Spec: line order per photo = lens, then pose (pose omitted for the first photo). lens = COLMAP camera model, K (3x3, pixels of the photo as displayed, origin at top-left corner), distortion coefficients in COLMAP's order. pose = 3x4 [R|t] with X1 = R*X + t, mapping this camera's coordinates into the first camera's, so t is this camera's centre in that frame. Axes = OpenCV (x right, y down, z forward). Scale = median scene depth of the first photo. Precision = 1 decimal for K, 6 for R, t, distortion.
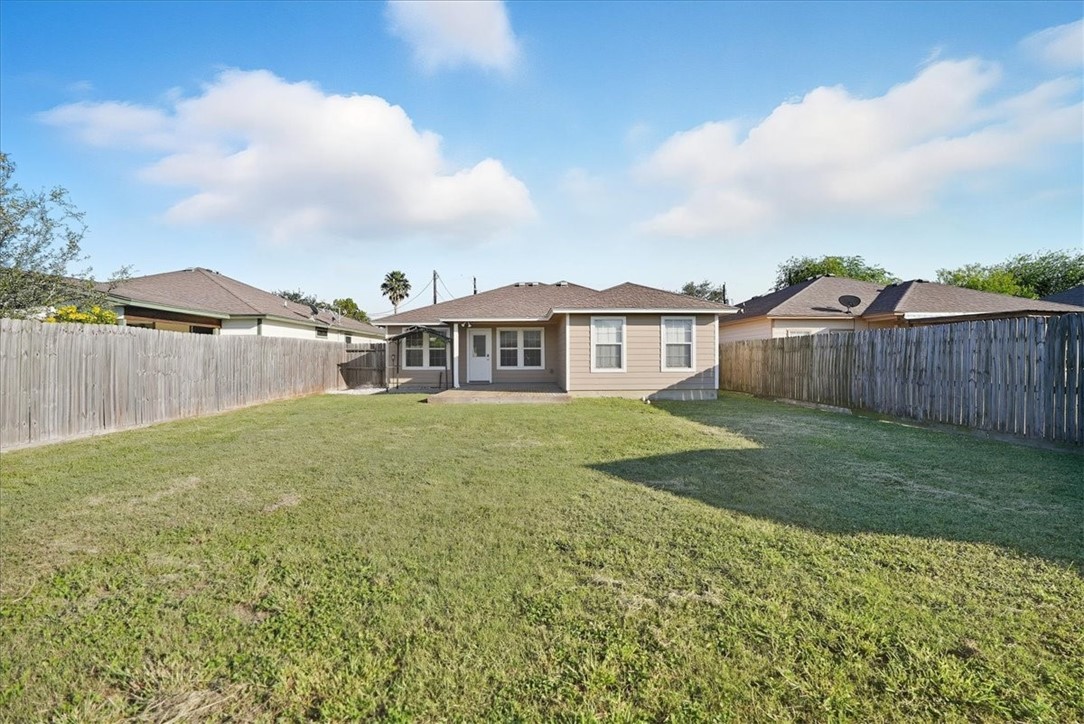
lens RADIAL K [[510.6, 0, 540.2], [0, 510.6, 361.4], [0, 0, 1]] dist [-0.061772, 0.022609]
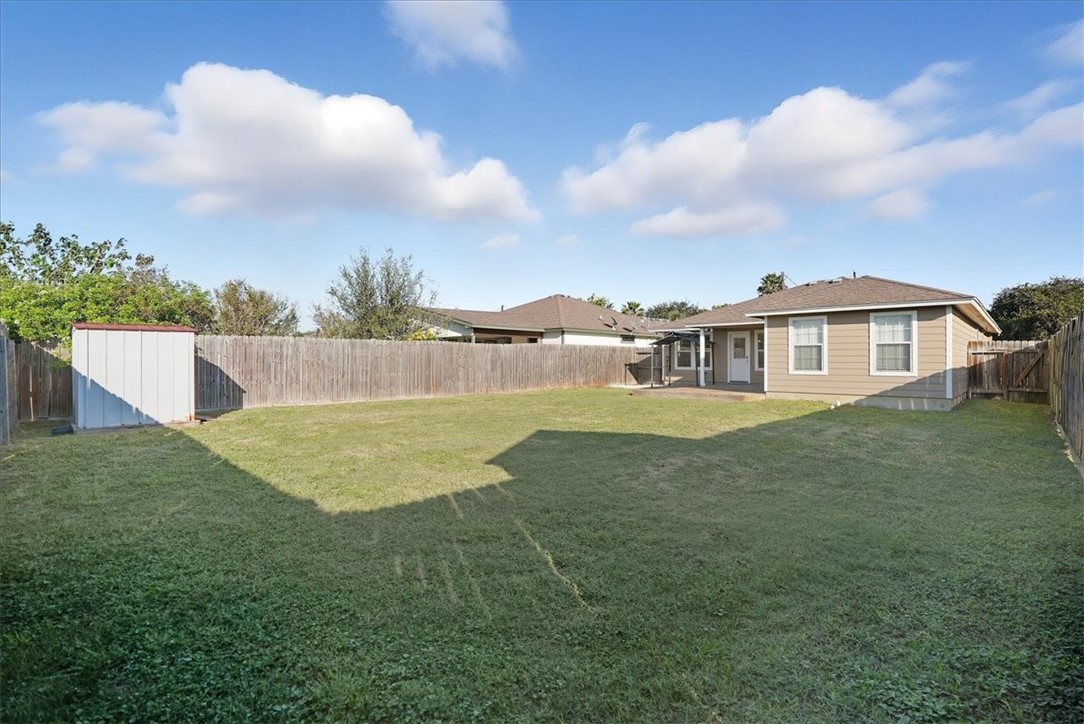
lens RADIAL K [[510.6, 0, 551.4], [0, 510.6, 356.8], [0, 0, 1]] dist [-0.061772, 0.022609]
pose [[0.689643, -0.000695, -0.724149, 0.484084], [-0.008186, 0.999928, -0.008755, 0.000122], [0.724103, 0.011965, 0.689588, -0.008723]]
